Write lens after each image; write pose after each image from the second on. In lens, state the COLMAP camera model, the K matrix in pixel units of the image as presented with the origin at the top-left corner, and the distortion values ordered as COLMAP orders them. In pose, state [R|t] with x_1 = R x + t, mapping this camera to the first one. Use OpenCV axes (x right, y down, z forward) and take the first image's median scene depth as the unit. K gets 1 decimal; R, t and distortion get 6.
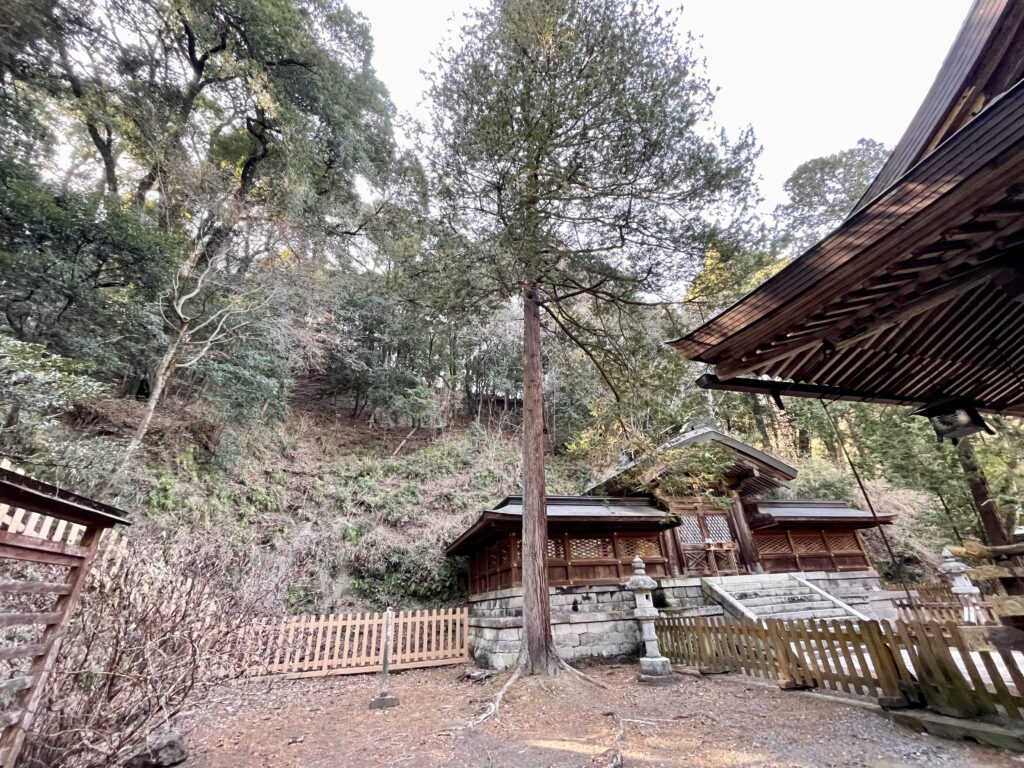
lens RADIAL K [[408.7, 0, 502.6], [0, 408.7, 390.4], [0, 0, 1]] dist [-0.010977, 0.000125]
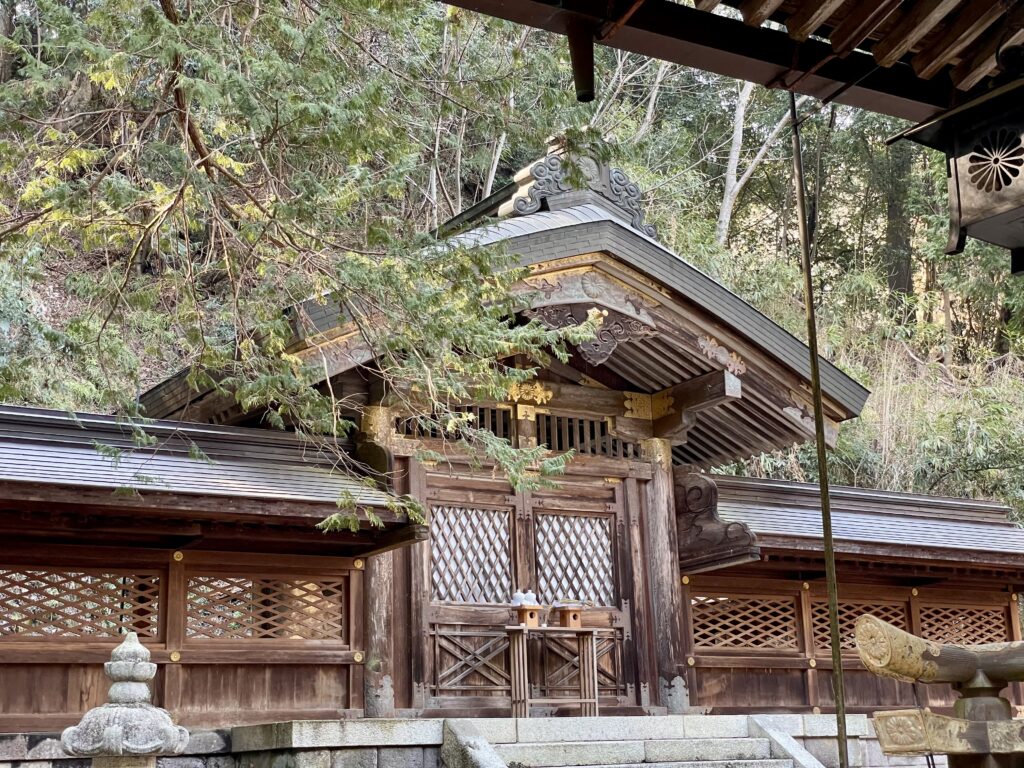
lens RADIAL K [[1514.6, 0, 435.5], [0, 1514.6, 385.1], [0, 0, 1]] dist [0.098744, -0.104126]
pose [[0.960578, 0.084083, 0.264989, 0.142519], [-0.140763, 0.969055, 0.202775, 0.015363], [-0.239739, -0.232082, 0.942689, 0.041488]]
